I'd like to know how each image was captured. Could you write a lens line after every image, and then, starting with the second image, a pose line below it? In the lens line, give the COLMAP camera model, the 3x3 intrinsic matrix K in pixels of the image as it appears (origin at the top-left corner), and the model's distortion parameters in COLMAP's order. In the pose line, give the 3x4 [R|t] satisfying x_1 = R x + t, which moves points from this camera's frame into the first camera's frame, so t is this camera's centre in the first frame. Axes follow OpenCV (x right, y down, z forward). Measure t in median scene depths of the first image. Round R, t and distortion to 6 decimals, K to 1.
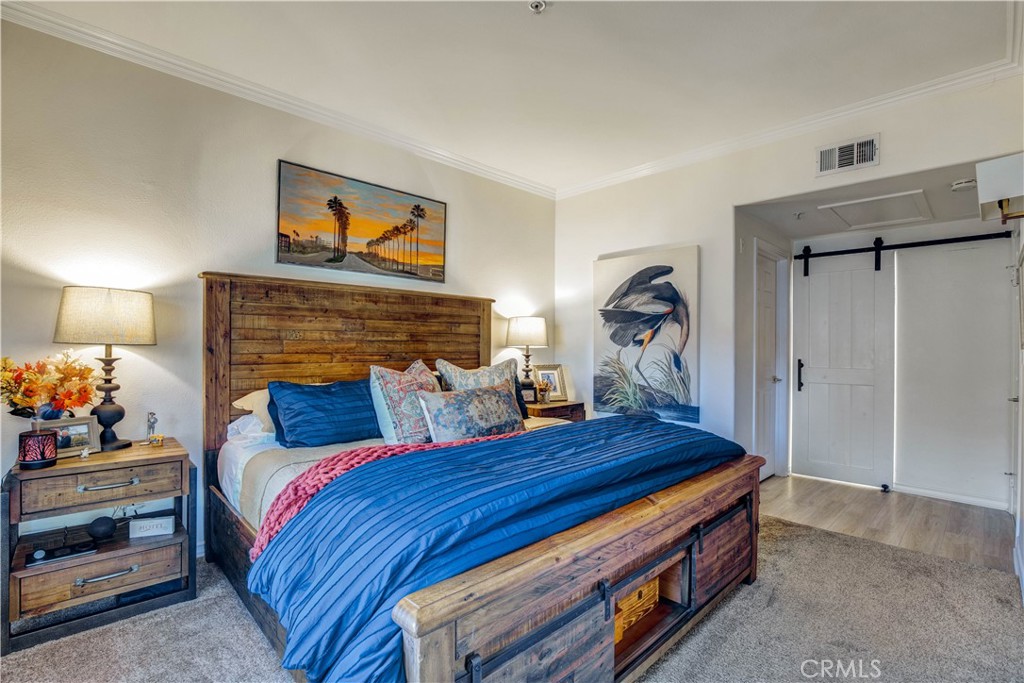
lens RADIAL K [[465.7, 0, 517.2], [0, 465.7, 346.0], [0, 0, 1]] dist [-0.024889, 0.009701]
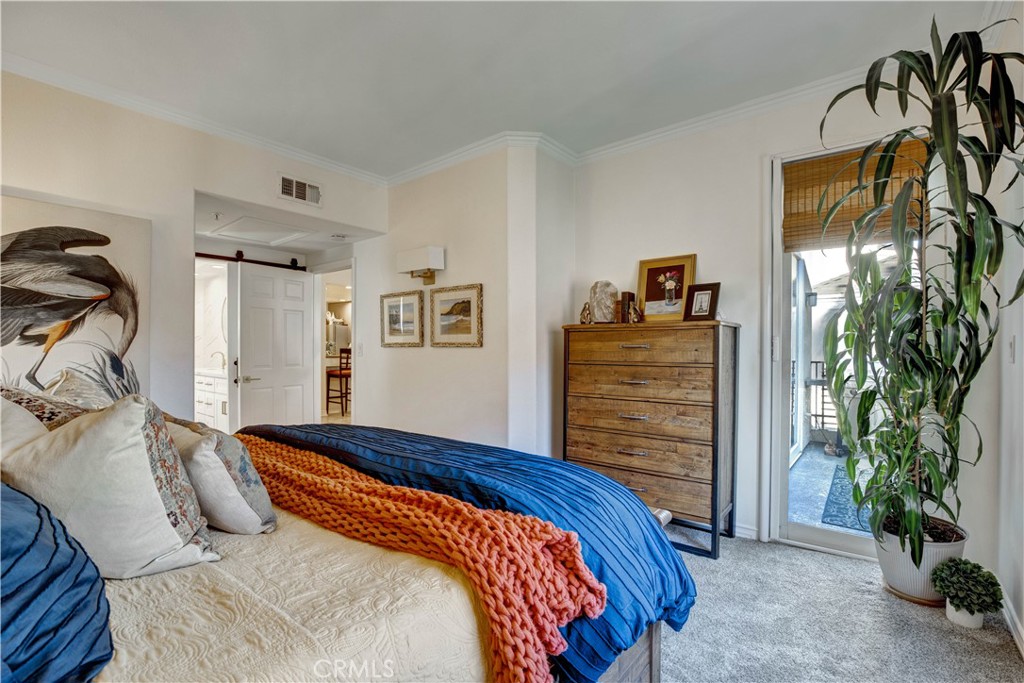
lens RADIAL K [[465.7, 0, 517.2], [0, 465.7, 346.0], [0, 0, 1]] dist [-0.024889, 0.009701]
pose [[-0.103194, -0.006071, 0.994643, -0.447893], [-0.000668, 0.999982, 0.006035, -0.002569], [-0.994661, -0.000041, -0.103196, 0.422107]]
